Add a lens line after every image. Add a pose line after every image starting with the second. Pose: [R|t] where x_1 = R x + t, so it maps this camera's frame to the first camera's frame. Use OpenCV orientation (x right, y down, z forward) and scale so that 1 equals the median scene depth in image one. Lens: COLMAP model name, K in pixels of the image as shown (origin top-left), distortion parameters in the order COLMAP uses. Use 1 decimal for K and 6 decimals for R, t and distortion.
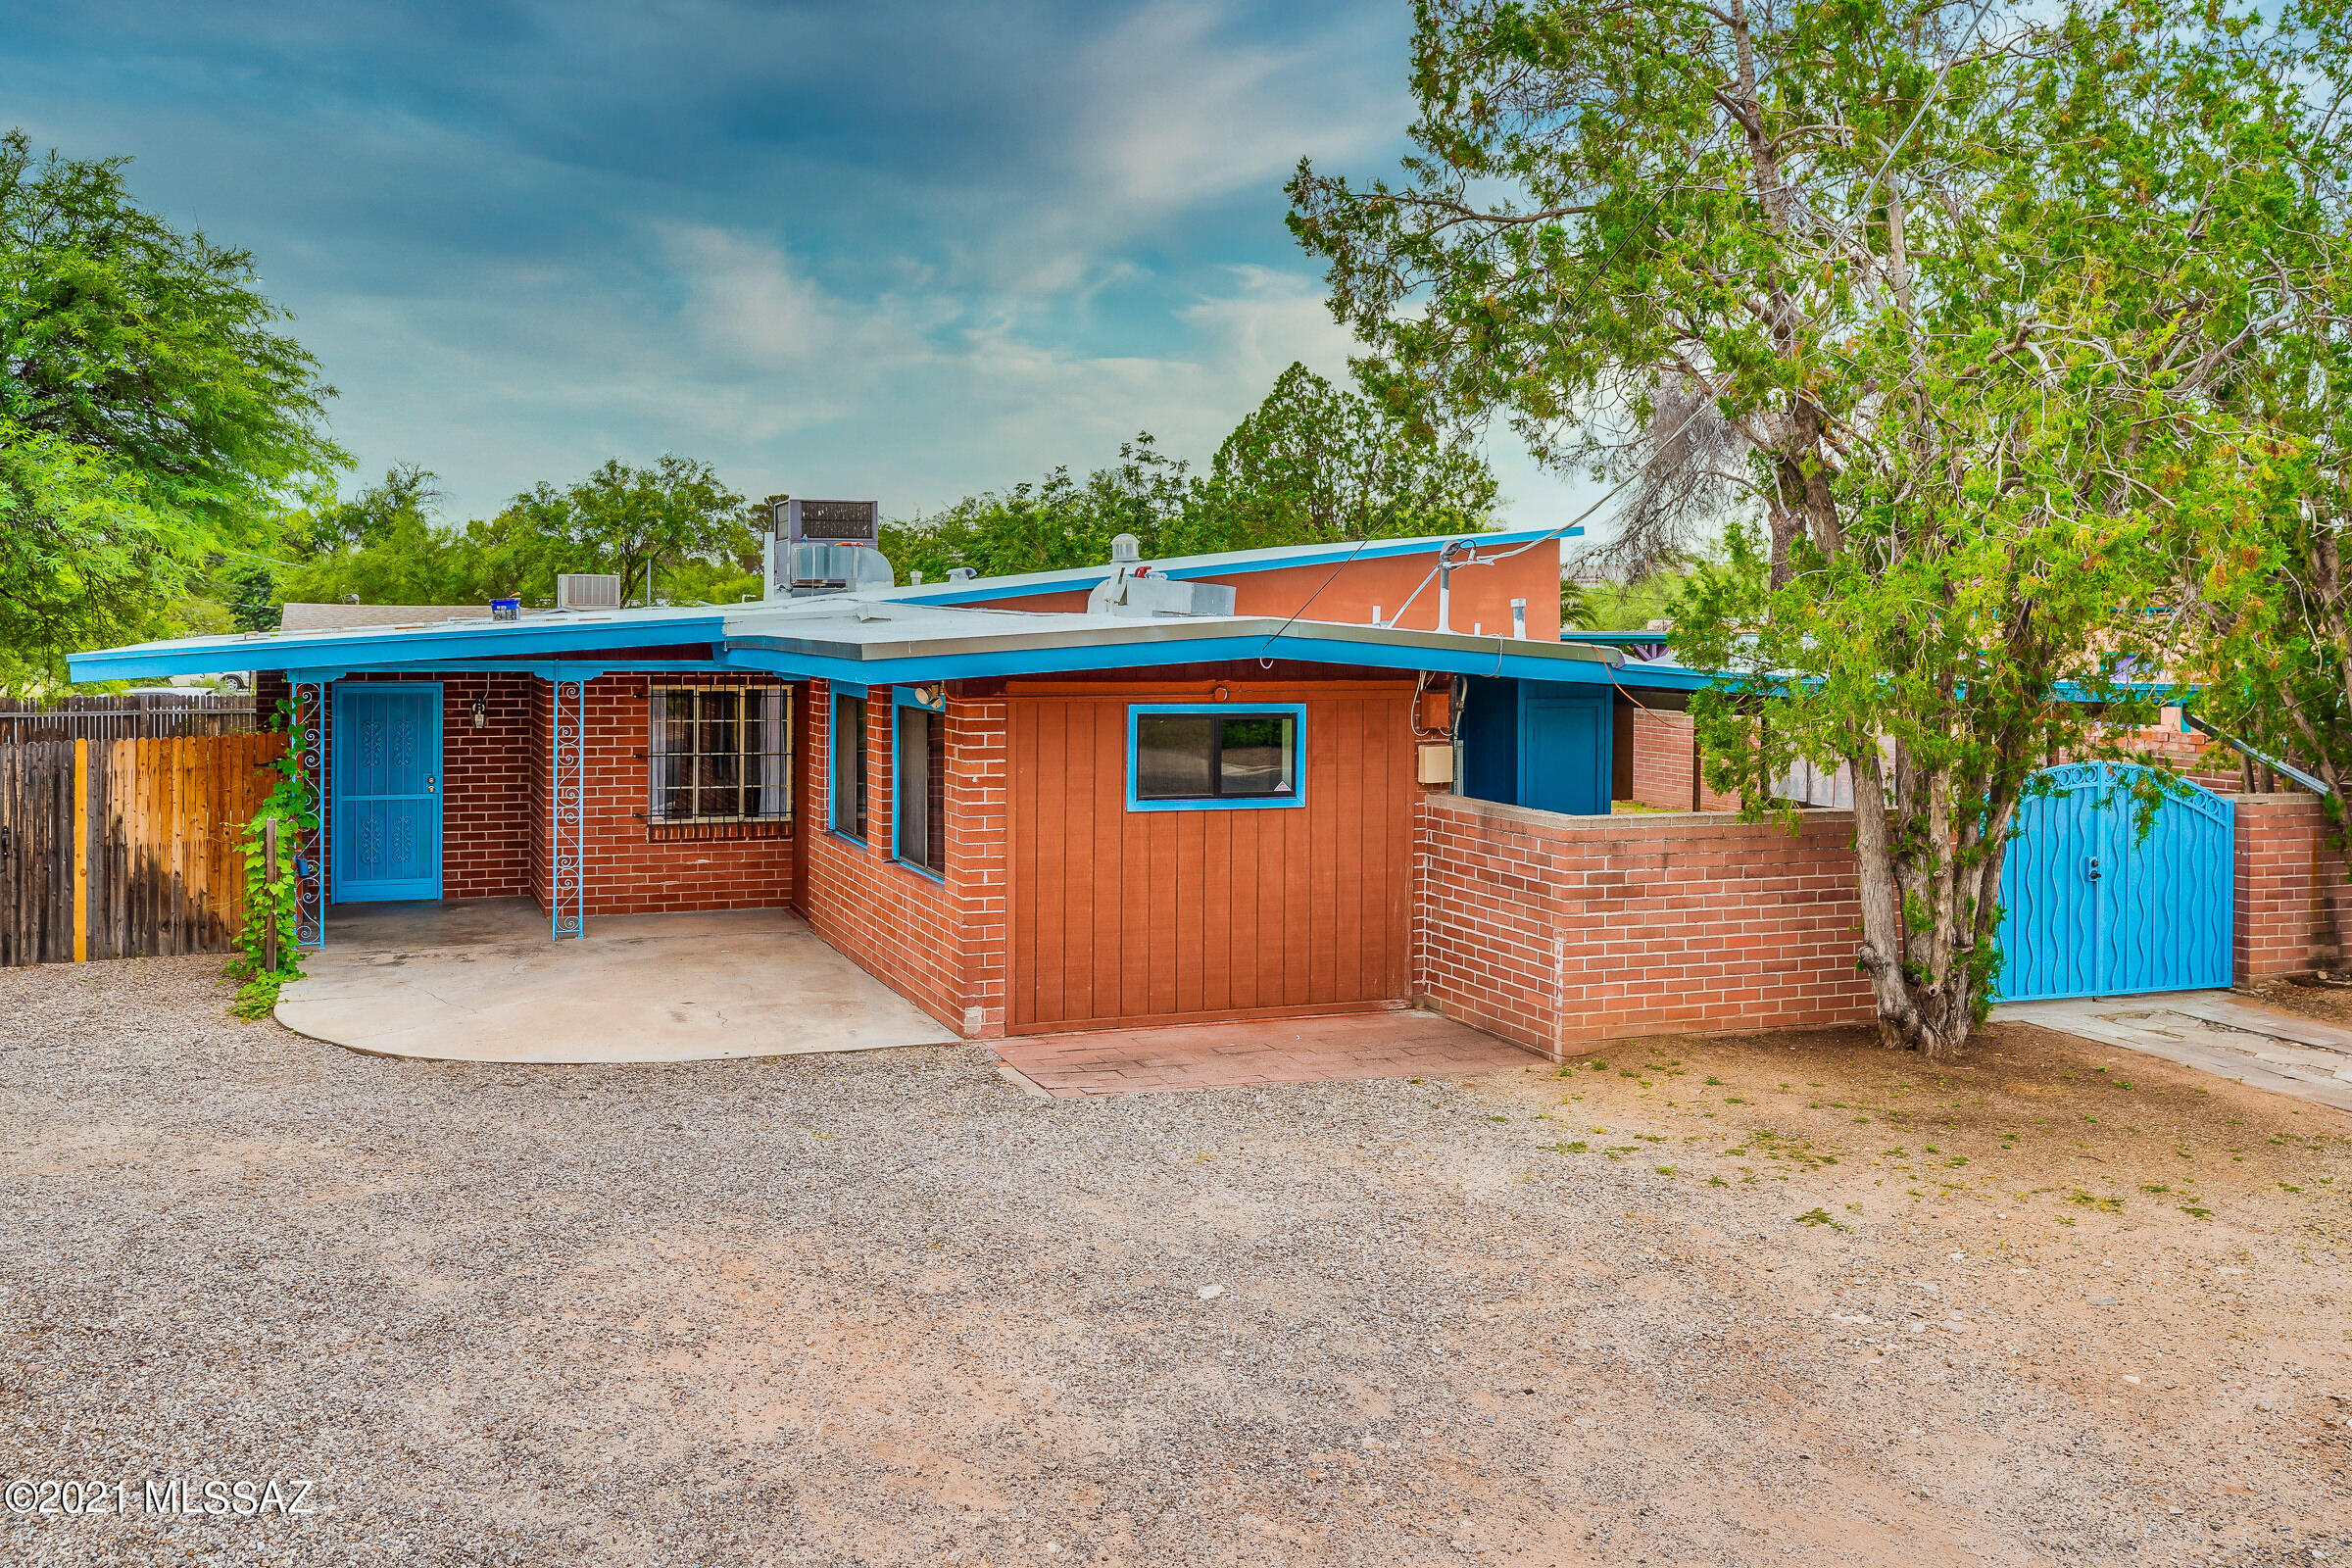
lens RADIAL K [[1940.1, 0, 1092.9], [0, 1940.1, 623.2], [0, 0, 1]] dist [-0.005945, 0.010585]
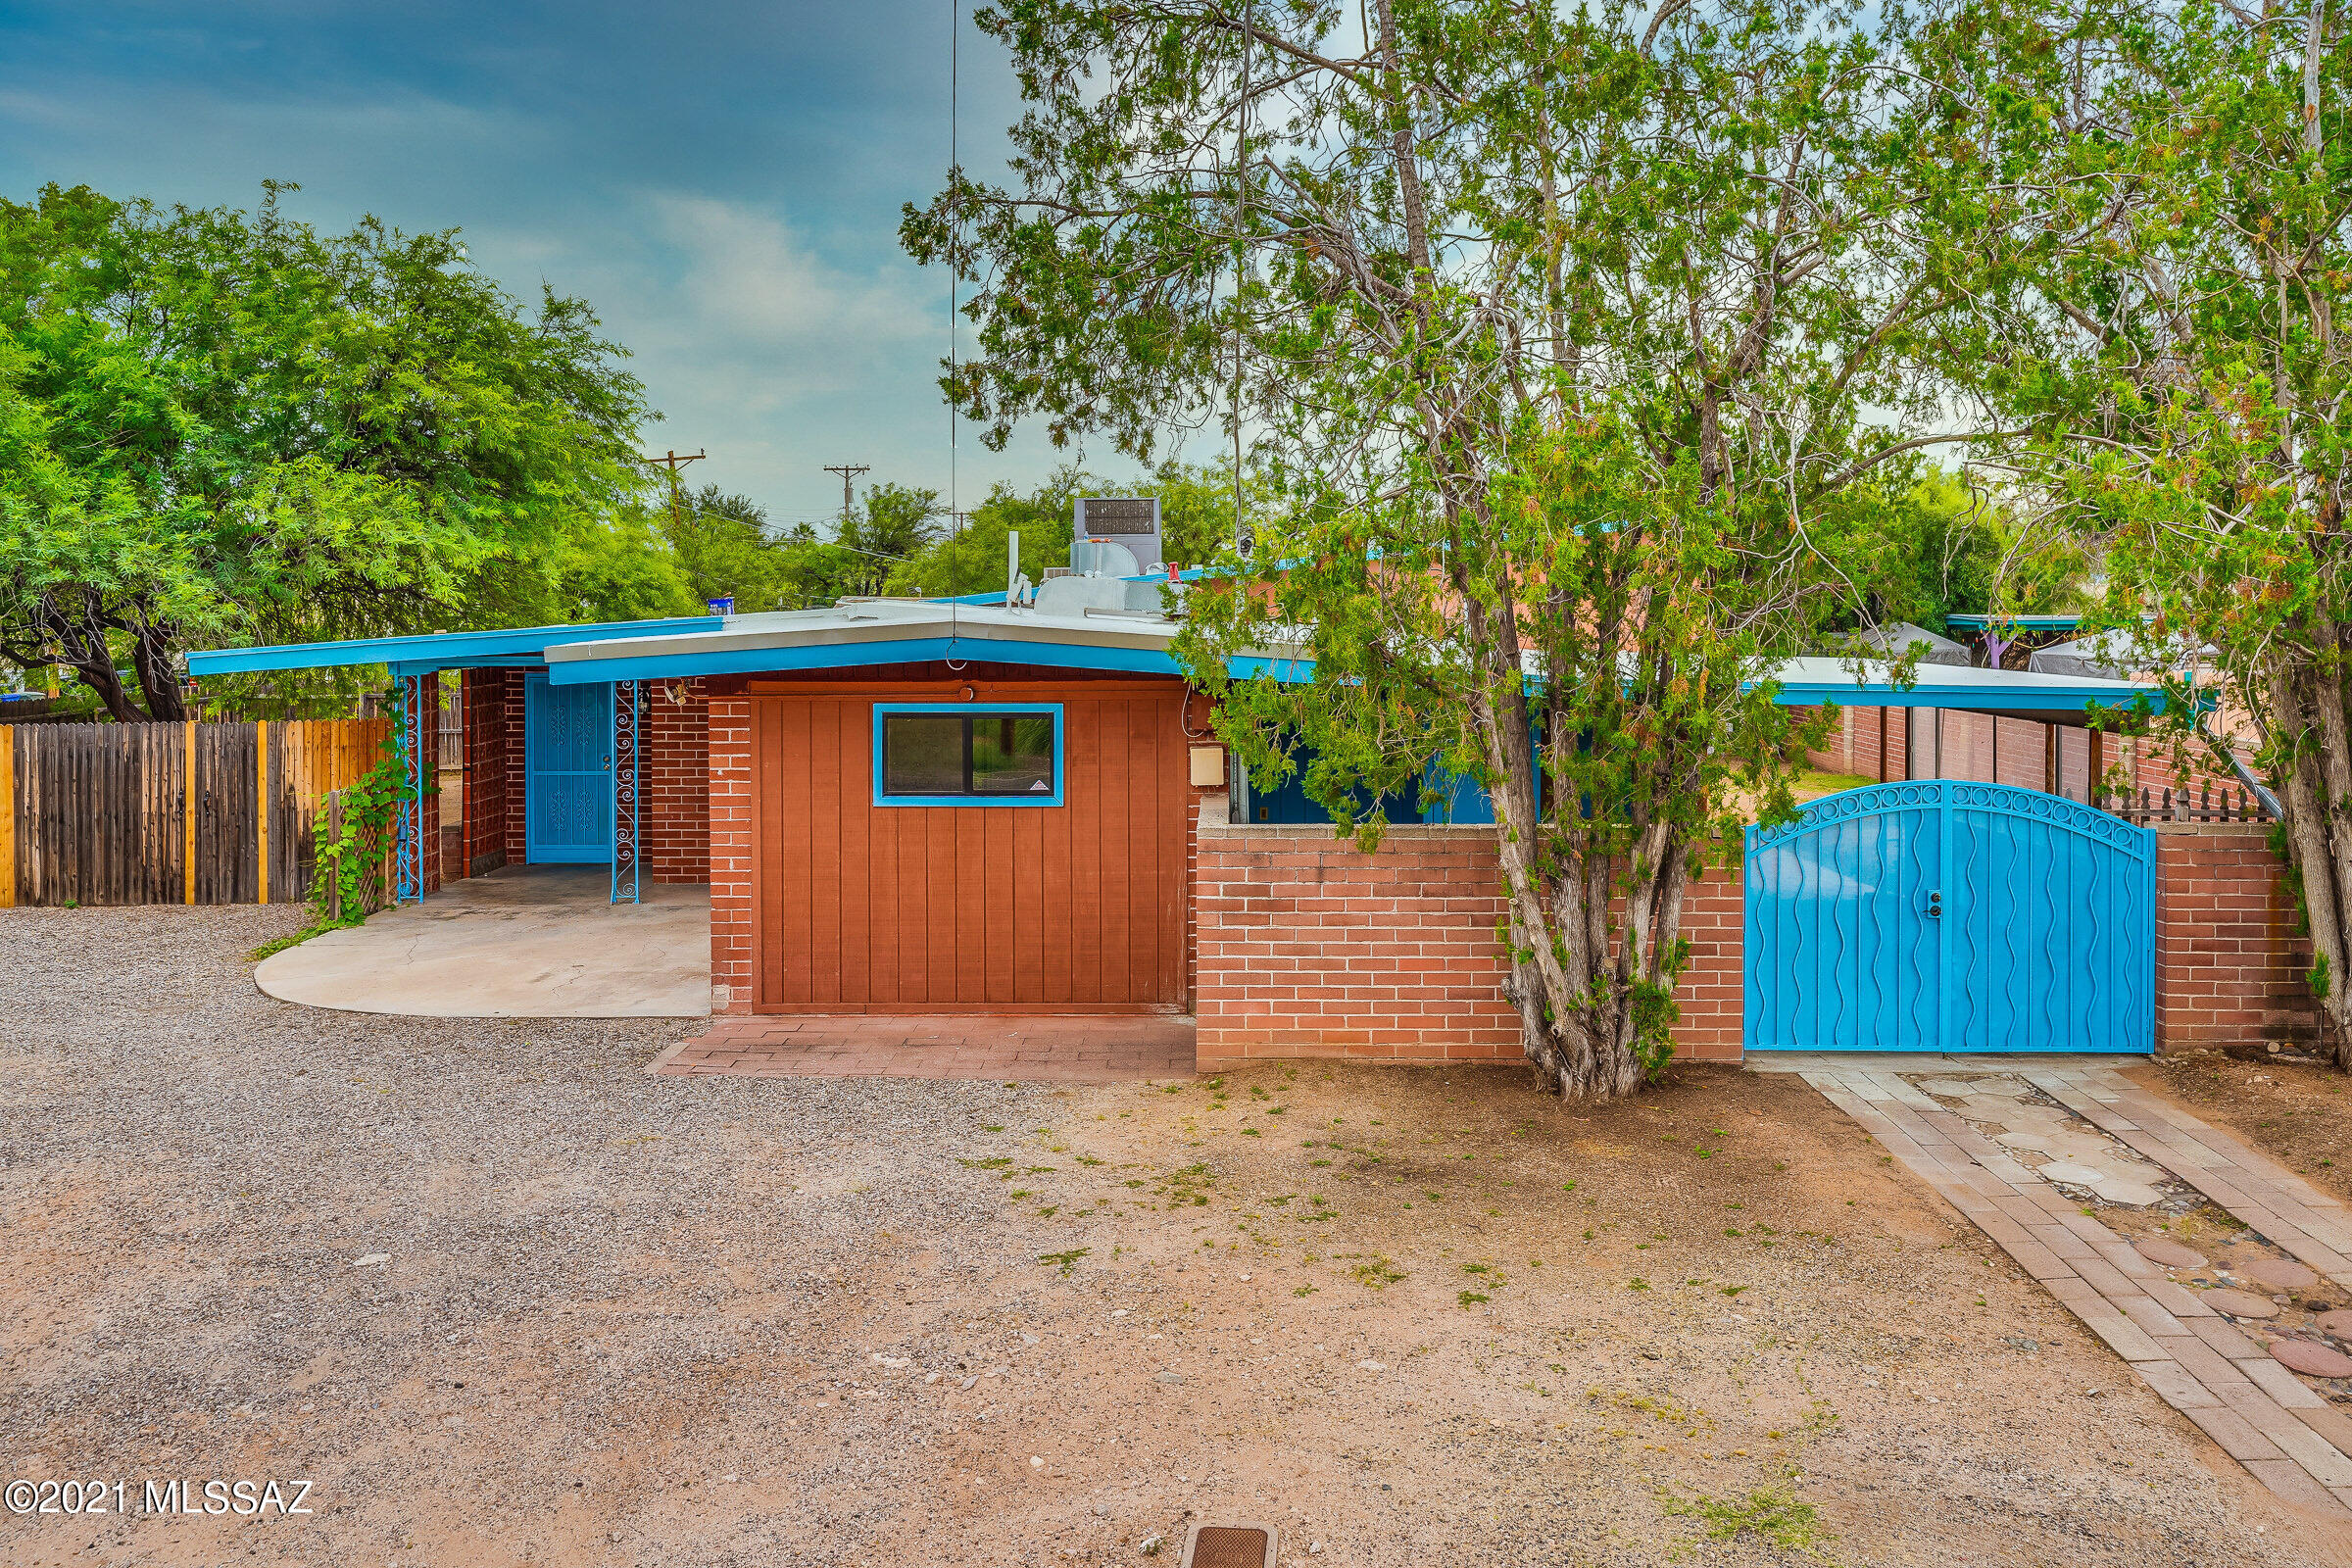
lens RADIAL K [[1940.1, 0, 1237.8], [0, 1940.1, 612.1], [0, 0, 1]] dist [-0.005945, 0.010585]
pose [[0.937630, -0.006057, -0.347583, 0.504378], [0.008253, 0.999954, 0.004839, -0.009131], [0.347538, -0.007406, 0.937637, 0.084290]]
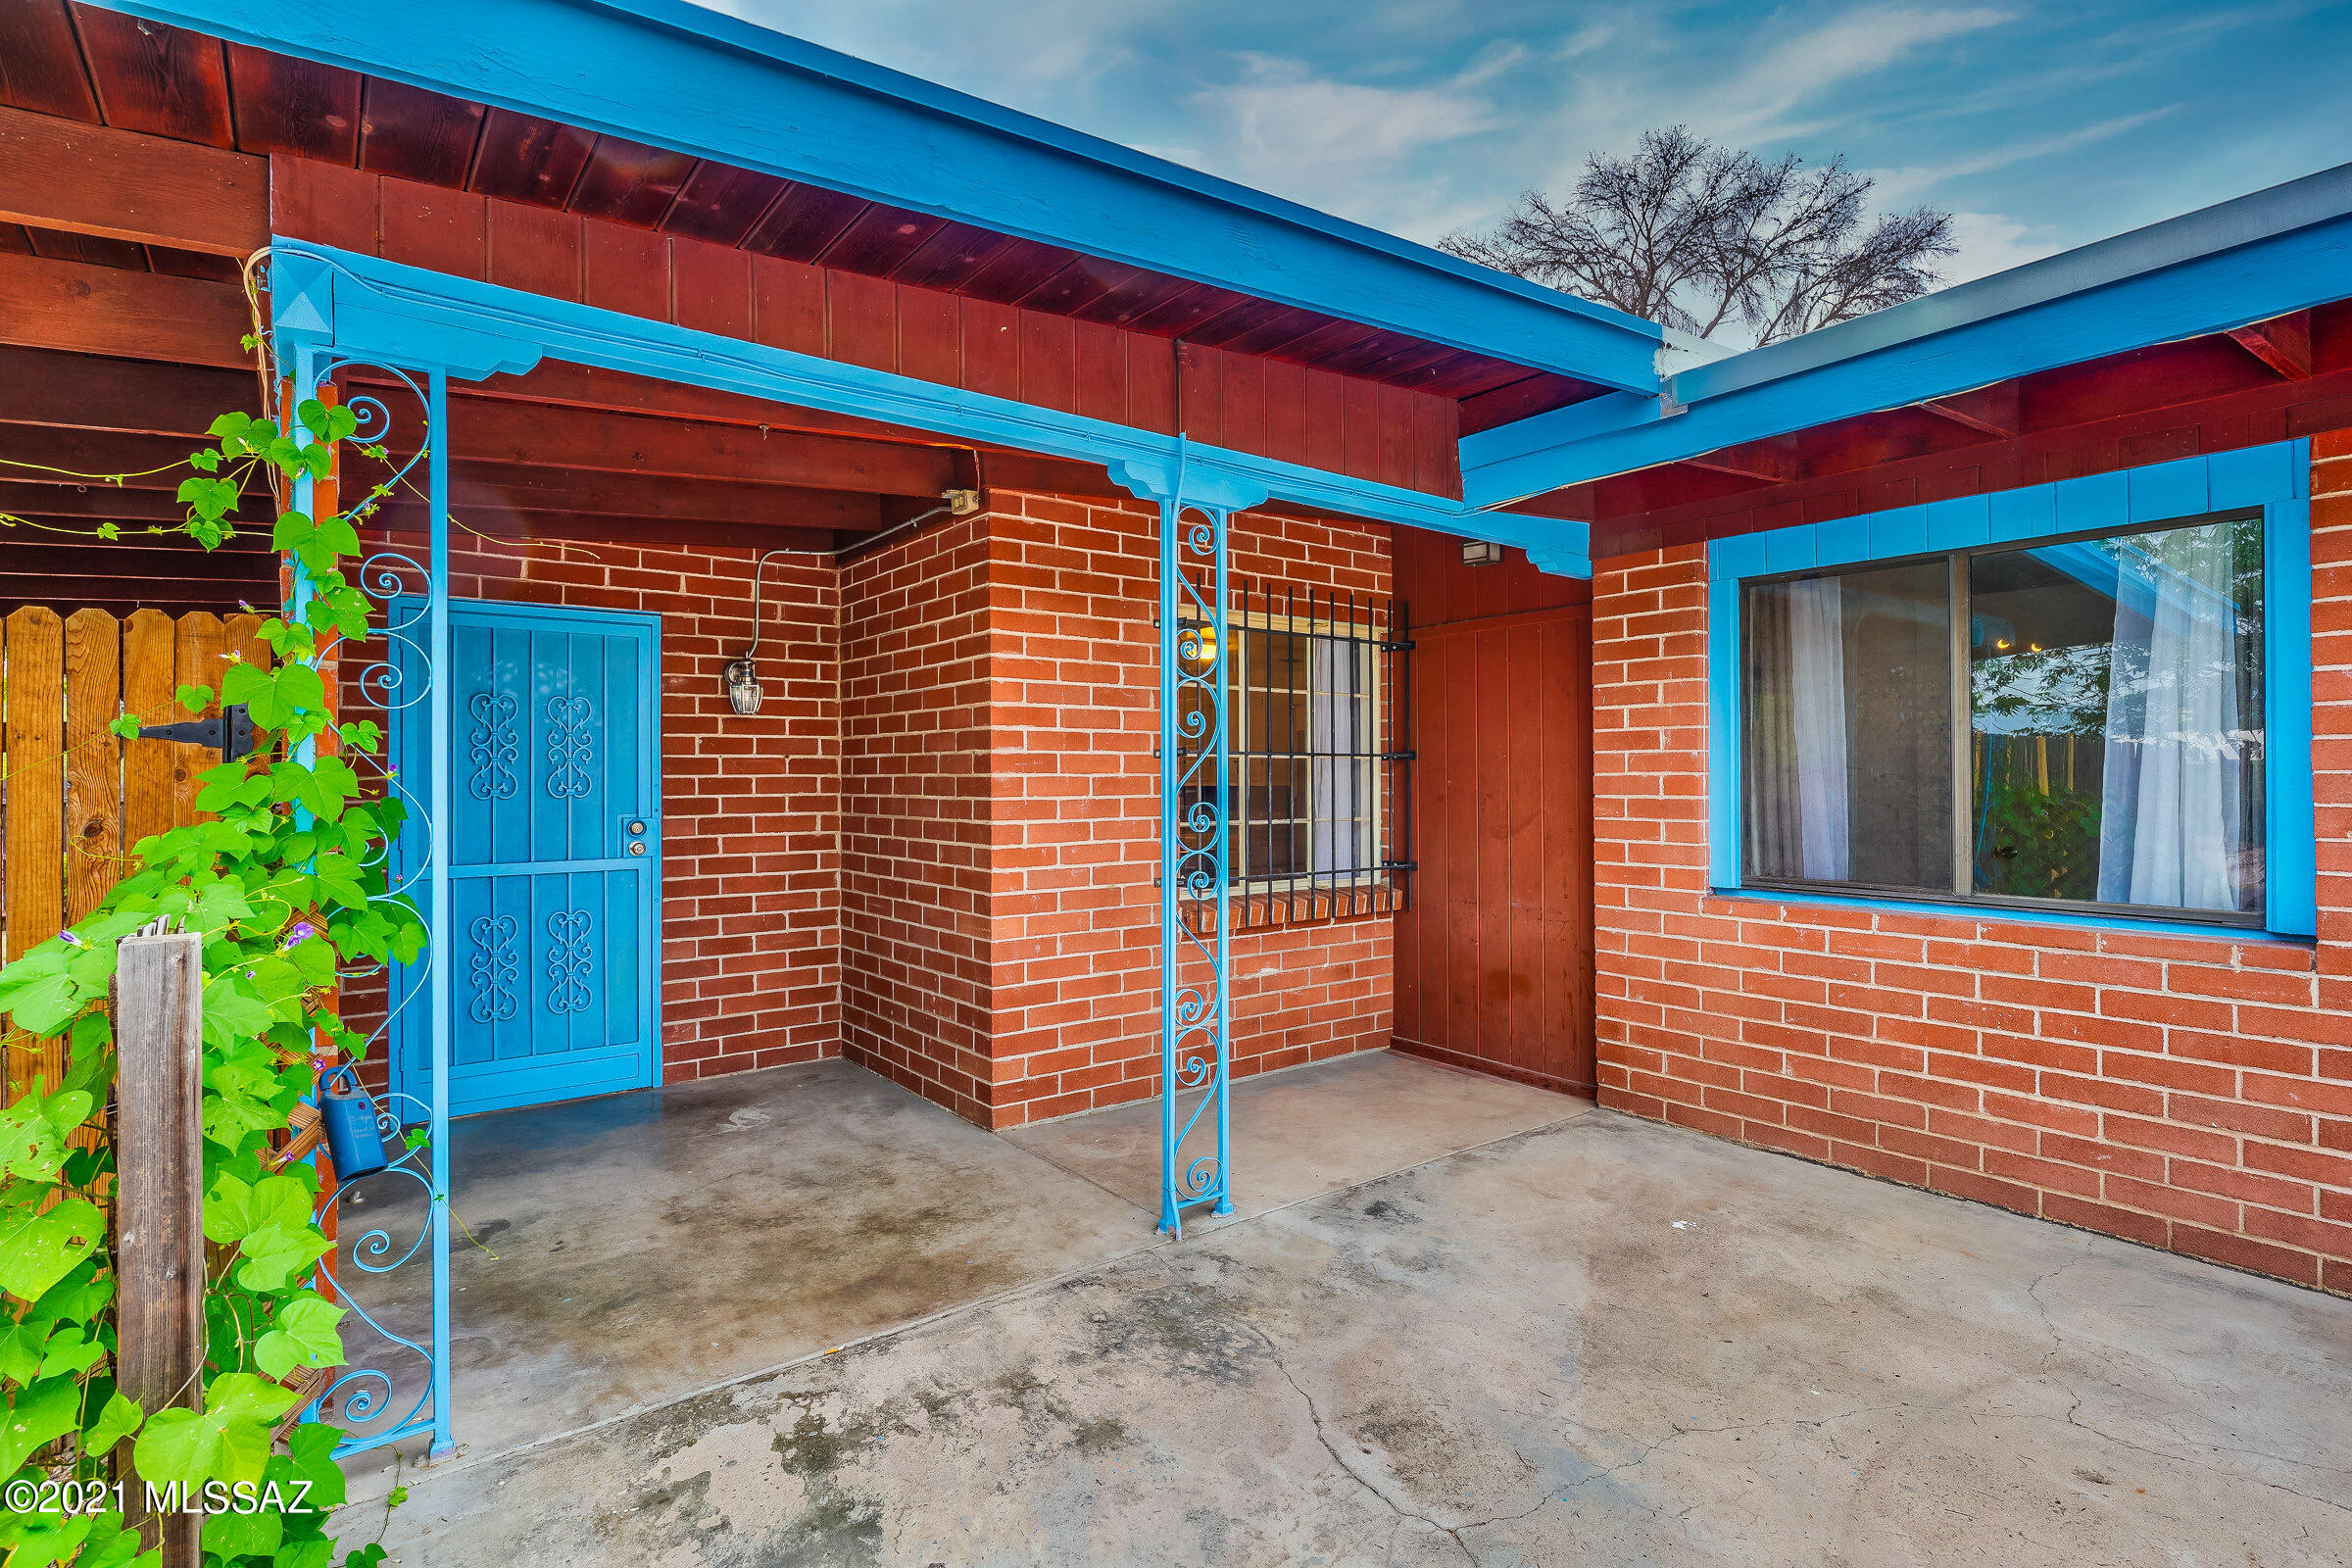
lens RADIAL K [[1136.5, 0, 1179.2], [0, 1136.5, 773.7], [0, 0, 1]] dist [-0.004747, 0.004105]
pose [[0.956580, -0.012920, 0.291184, -0.375144], [0.015305, 0.999865, -0.005916, 0.090795], [-0.291068, 0.010116, 0.956649, 0.896001]]
